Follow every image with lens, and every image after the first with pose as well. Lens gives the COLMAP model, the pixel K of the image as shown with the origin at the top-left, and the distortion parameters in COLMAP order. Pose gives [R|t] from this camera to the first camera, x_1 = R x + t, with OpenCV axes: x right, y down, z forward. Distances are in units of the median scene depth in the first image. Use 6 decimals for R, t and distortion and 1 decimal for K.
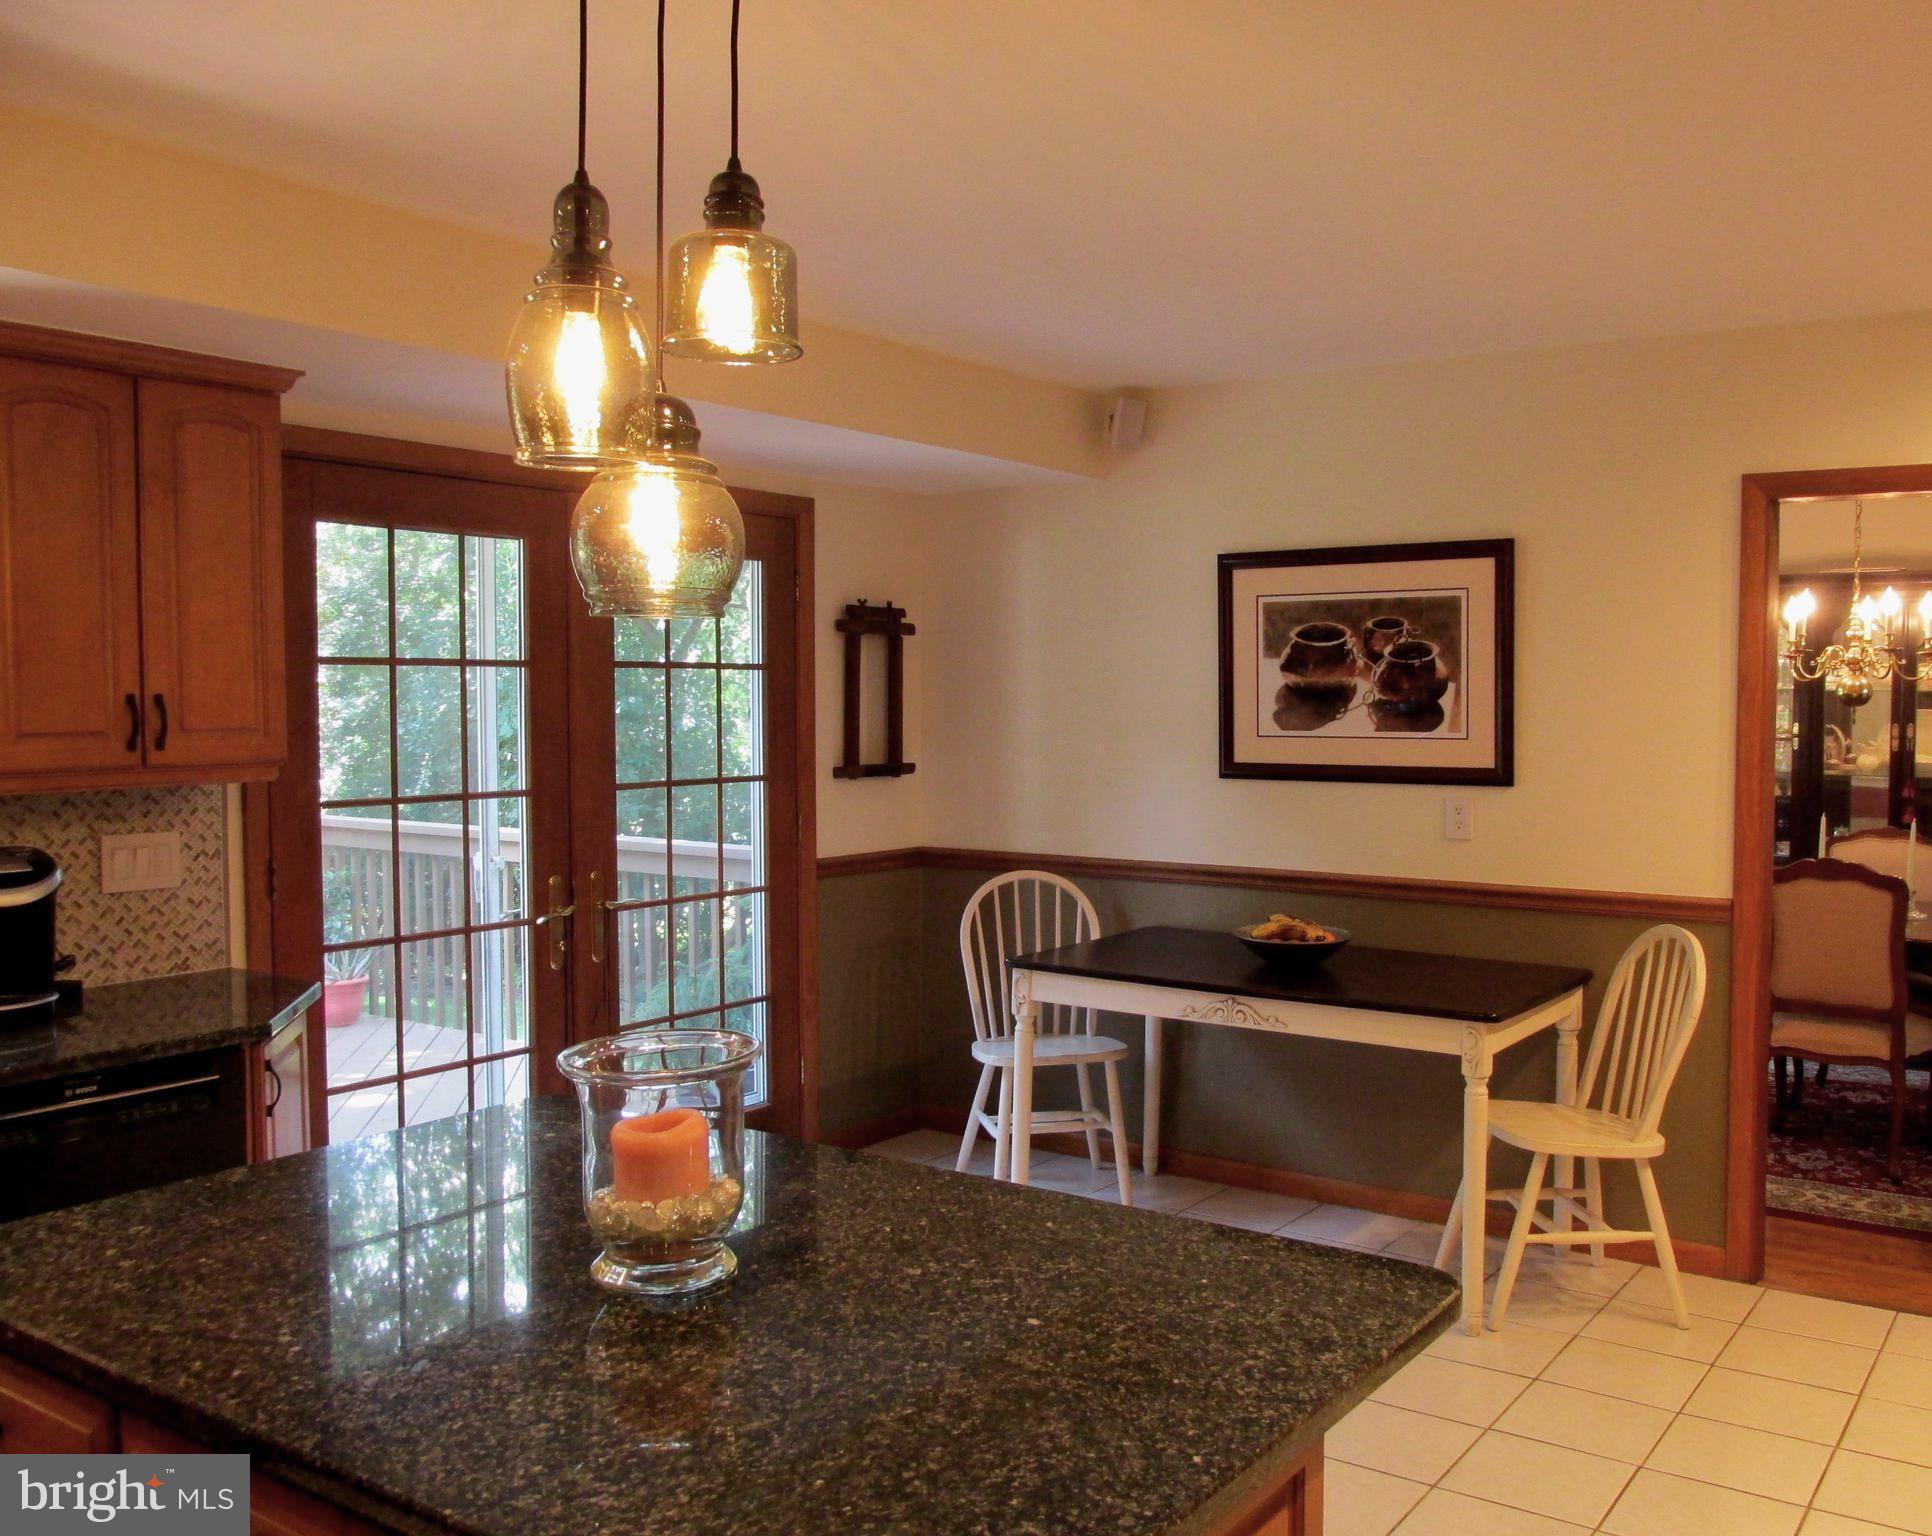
lens RADIAL K [[1668.2, 0, 973.3], [0, 1668.2, 775.1], [0, 0, 1]] dist [-0.036554, 0.018894]
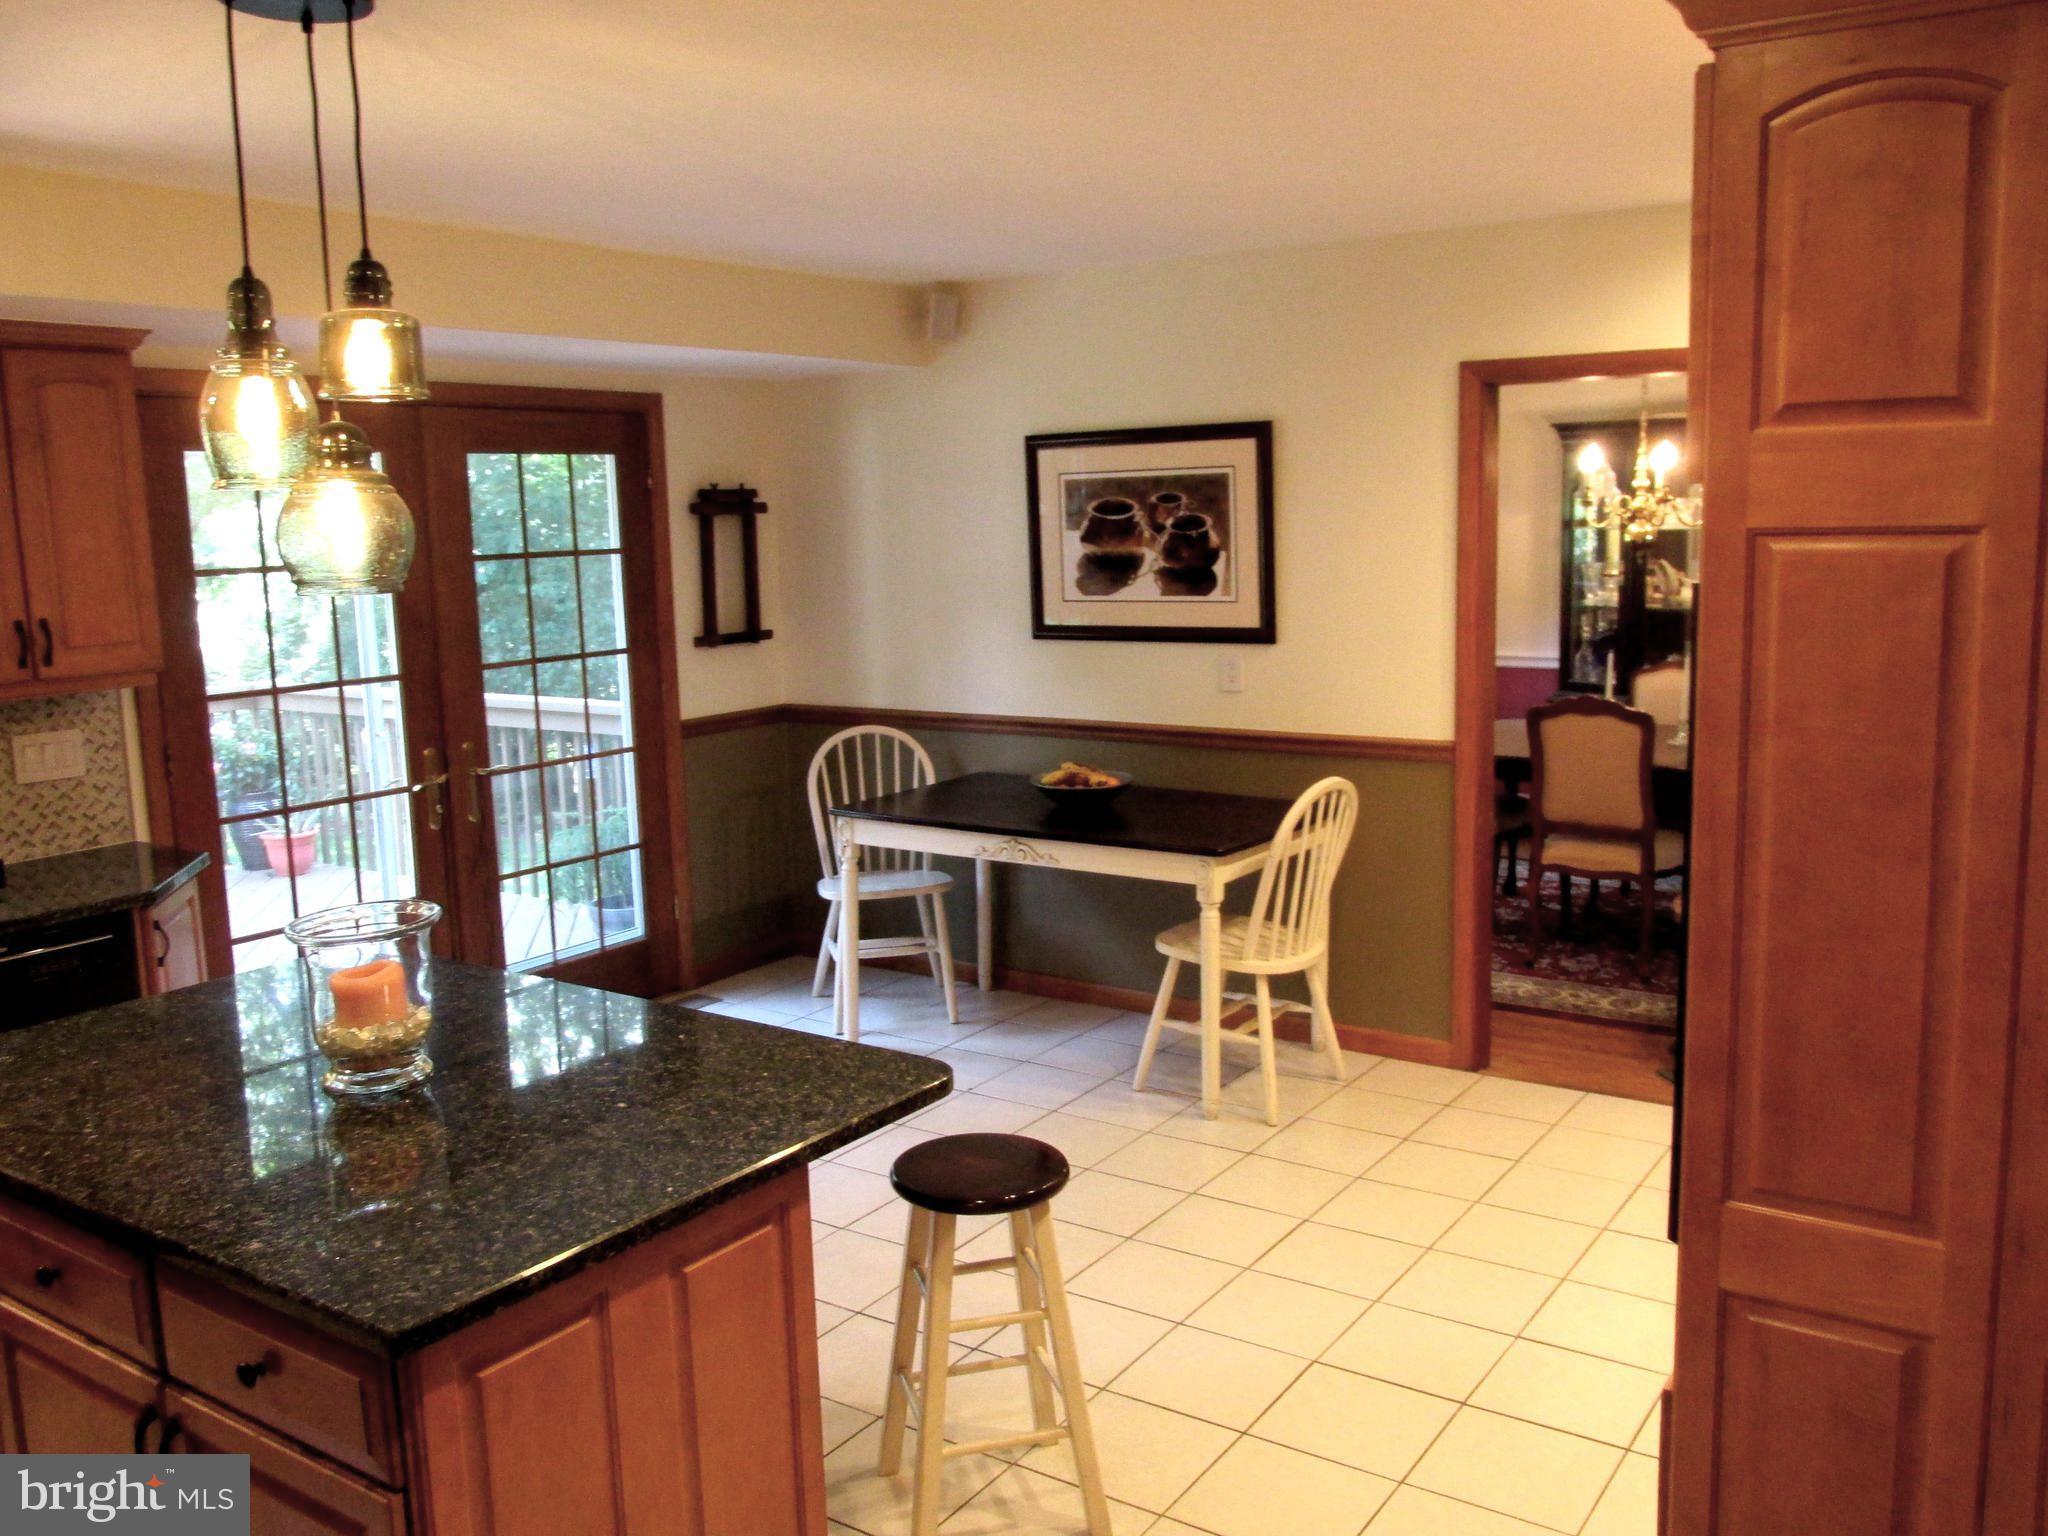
lens RADIAL K [[1719.9, 0, 1013.9], [0, 1719.9, 759.6], [0, 0, 1]] dist [-0.017028, -0.000543]
pose [[0.999517, -0.028437, -0.012551, 0.161861], [0.029586, 0.994180, 0.103590, -0.041321], [0.009532, -0.103912, 0.994541, -0.166759]]
